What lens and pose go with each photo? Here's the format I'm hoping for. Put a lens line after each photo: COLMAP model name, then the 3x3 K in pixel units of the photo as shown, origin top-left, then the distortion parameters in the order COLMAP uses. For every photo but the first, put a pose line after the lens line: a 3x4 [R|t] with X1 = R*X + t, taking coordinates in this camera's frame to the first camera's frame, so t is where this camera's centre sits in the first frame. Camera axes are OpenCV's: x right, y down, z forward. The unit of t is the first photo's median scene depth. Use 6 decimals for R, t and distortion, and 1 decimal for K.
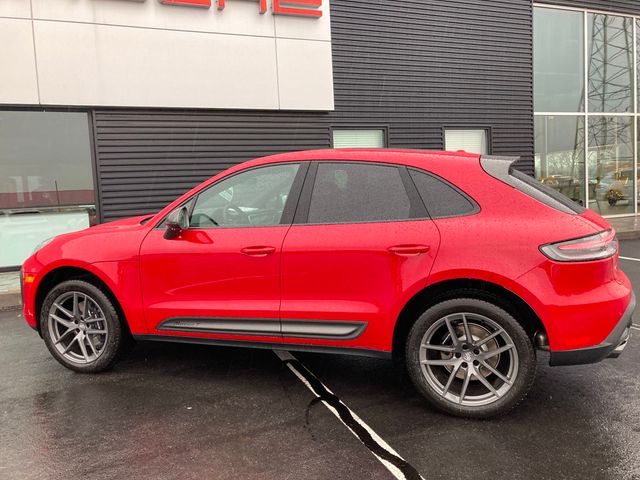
lens RADIAL K [[535.0, 0, 324.7], [0, 535.0, 230.3], [0, 0, 1]] dist [0.020179, -0.005094]
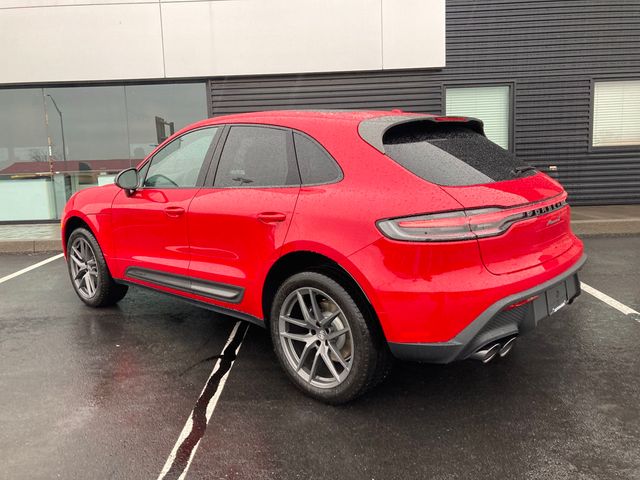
lens RADIAL K [[535.0, 0, 314.5], [0, 535.0, 230.8], [0, 0, 1]] dist [0.020179, -0.005094]
pose [[0.911297, 0.066337, -0.406370, 0.235277], [-0.038429, 0.996331, 0.076466, -0.005989], [0.409952, -0.054067, 0.910503, 0.059738]]
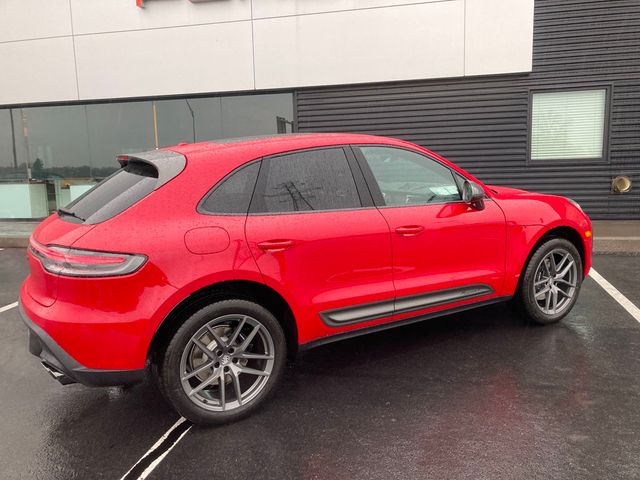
lens RADIAL K [[535.0, 0, 320.2], [0, 535.0, 237.0], [0, 0, 1]] dist [0.020179, -0.005094]
pose [[0.802275, 0.103129, -0.587979, 0.327675], [-0.052450, 0.993333, 0.102661, -0.028645], [0.594646, -0.051522, 0.802335, 0.074789]]
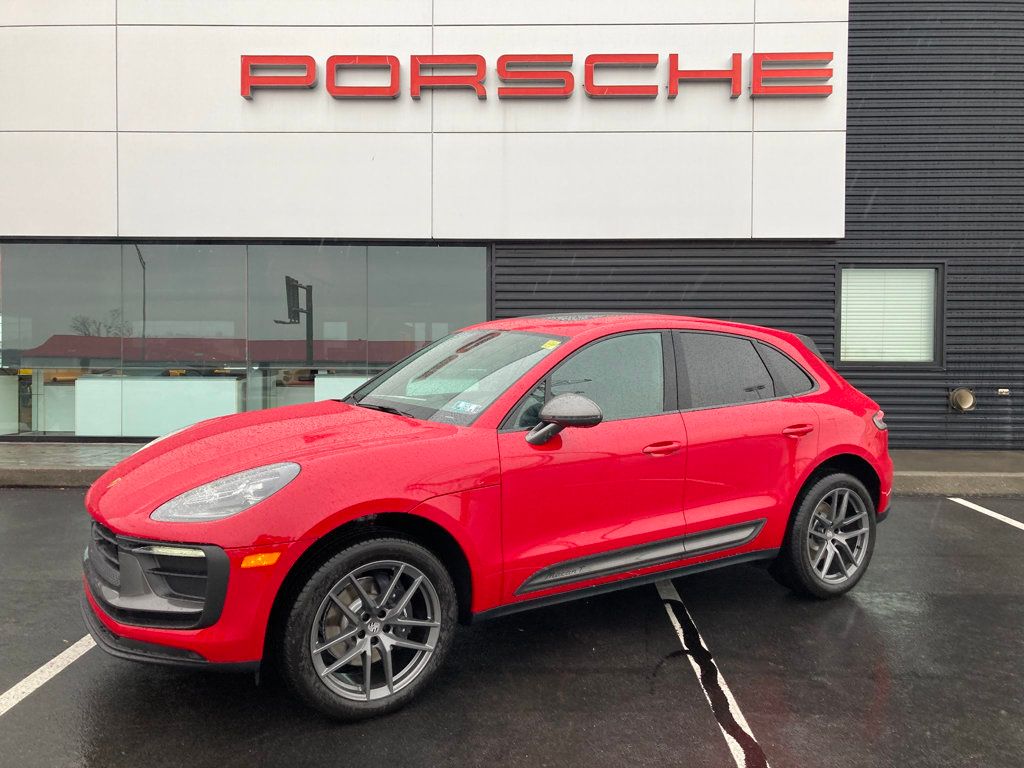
lens RADIAL K [[856.0, 0, 501.3], [0, 856.0, 373.2], [0, 0, 1]] dist [0.020179, -0.005094]
pose [[0.905596, 0.058818, -0.420043, 0.097657], [-0.078272, 0.996504, -0.029212, -0.005687], [0.416856, 0.059332, 0.907034, -0.083899]]
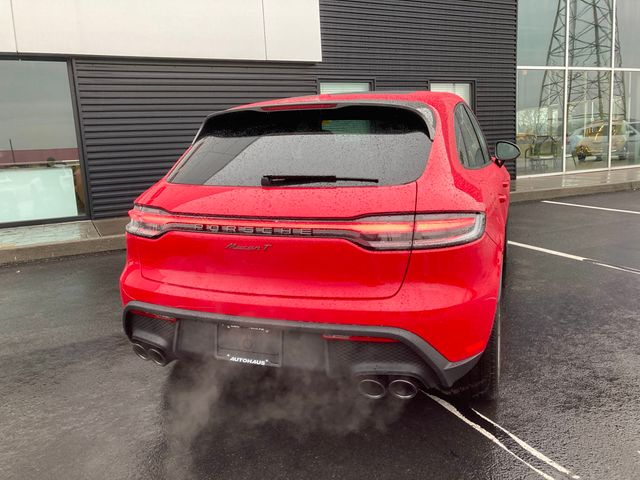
lens RADIAL K [[535.0, 0, 319.2], [0, 535.0, 234.0], [0, 0, 1]] dist [0.020179, -0.005094]
pose [[0.998273, -0.011366, 0.057637, -0.053639], [0.006571, 0.996553, 0.082696, 0.009142], [-0.058378, -0.082175, 0.994907, 0.000899]]
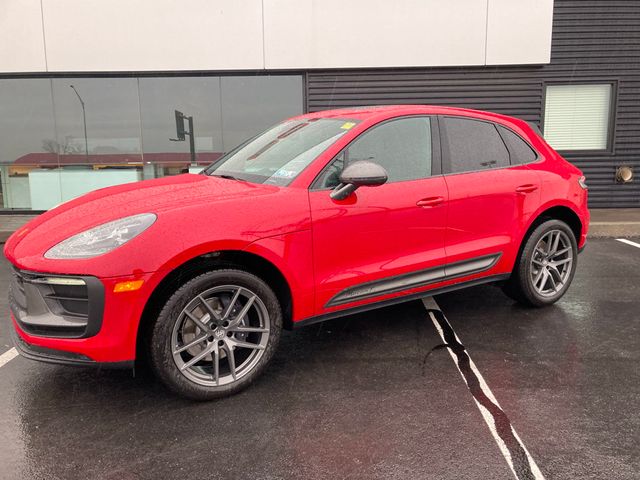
lens RADIAL K [[535.0, 0, 316.8], [0, 535.0, 242.8], [0, 0, 1]] dist [0.020179, -0.005094]
pose [[0.907320, 0.096253, -0.409275, 0.070672], [-0.059666, 0.993068, 0.101274, 0.010808], [0.416186, -0.067468, 0.906773, -0.014242]]
